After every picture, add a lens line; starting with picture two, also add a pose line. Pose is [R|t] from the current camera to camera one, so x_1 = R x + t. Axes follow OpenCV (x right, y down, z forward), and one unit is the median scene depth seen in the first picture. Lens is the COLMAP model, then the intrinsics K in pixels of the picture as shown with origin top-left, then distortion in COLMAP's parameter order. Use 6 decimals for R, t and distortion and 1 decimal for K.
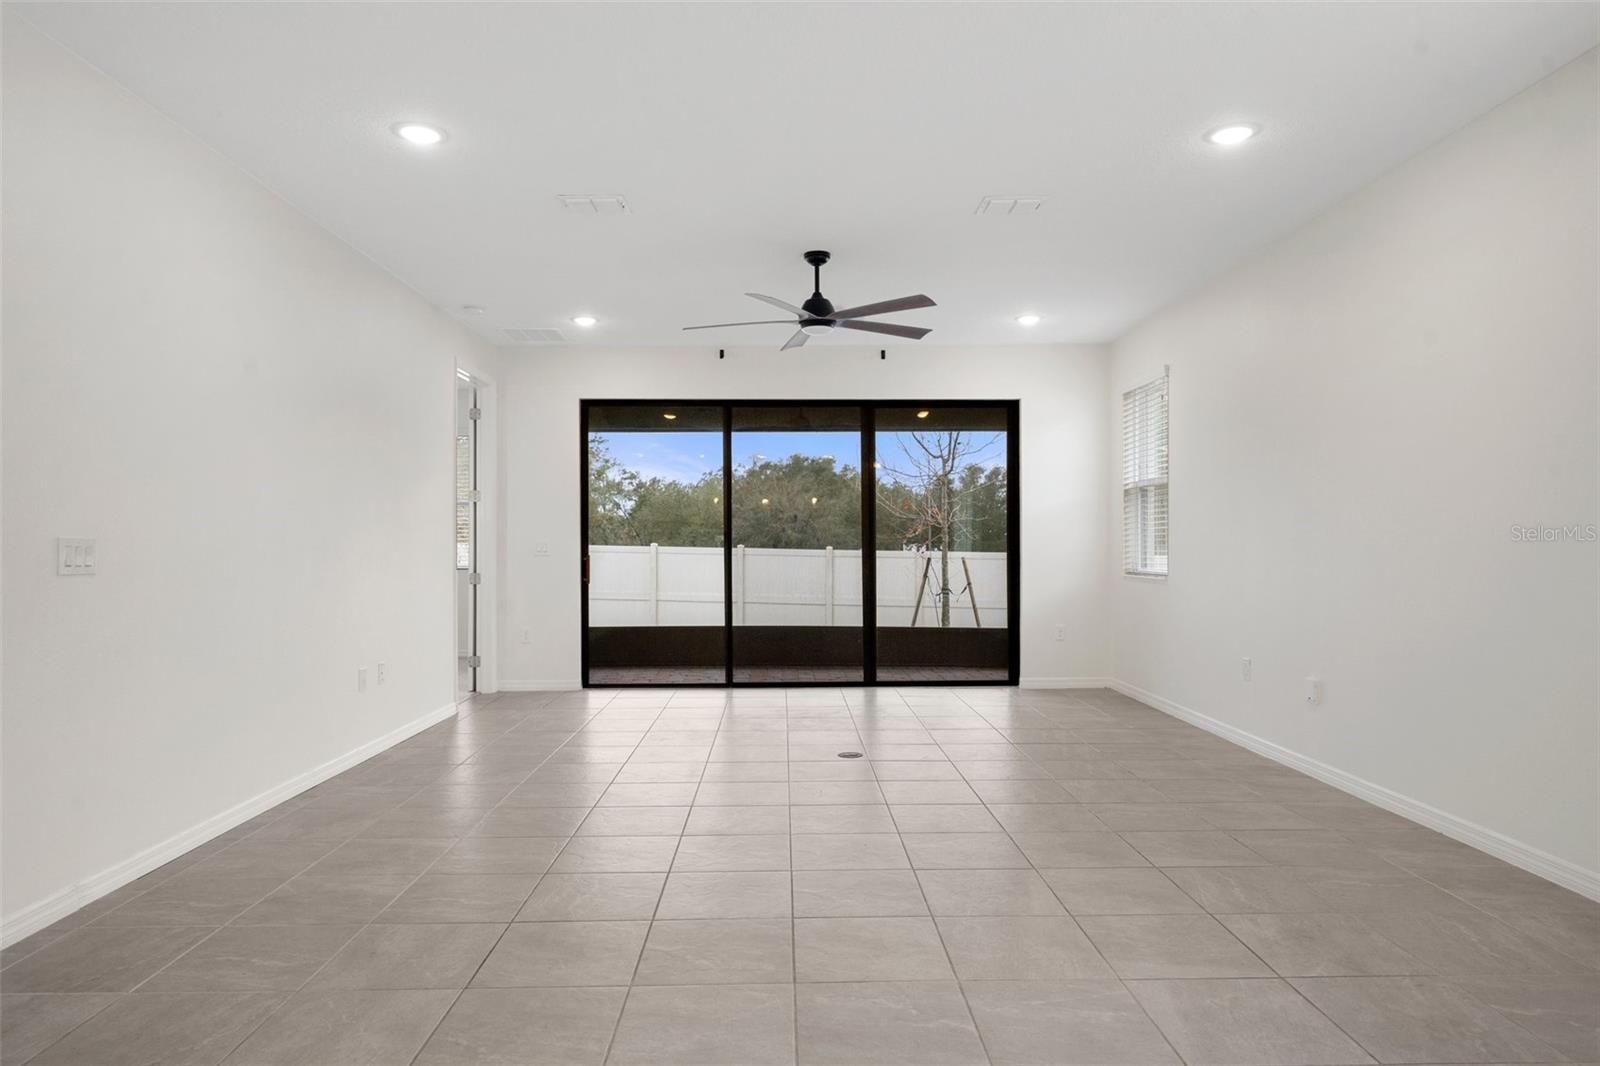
lens RADIAL K [[976.7, 0, 800.1], [0, 976.7, 538.7], [0, 0, 1]] dist [0.004117, 0.002969]
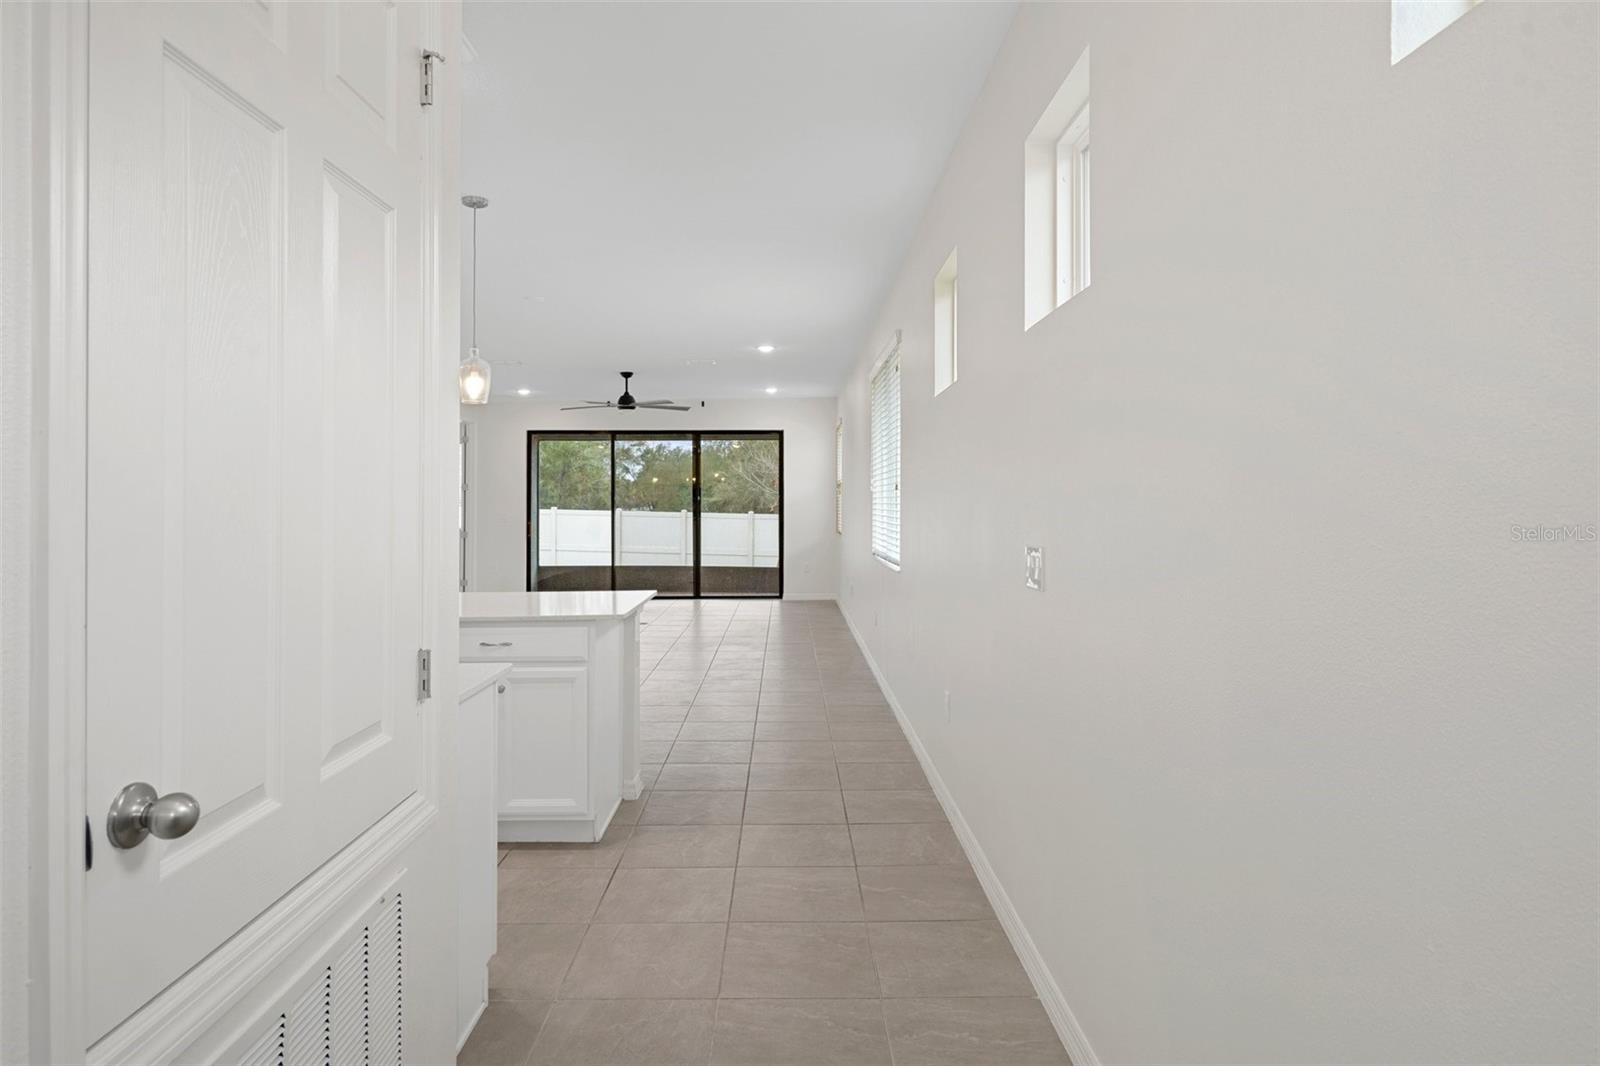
lens RADIAL K [[909.9, 0, 787.8], [0, 909.9, 492.1], [0, 0, 1]] dist [-0.001188, 0.000063]
pose [[0.999869, 0.000395, -0.016184, 0.258897], [-0.000511, 0.999974, -0.007178, -0.022929], [0.016181, 0.007185, 0.999843, -0.588440]]
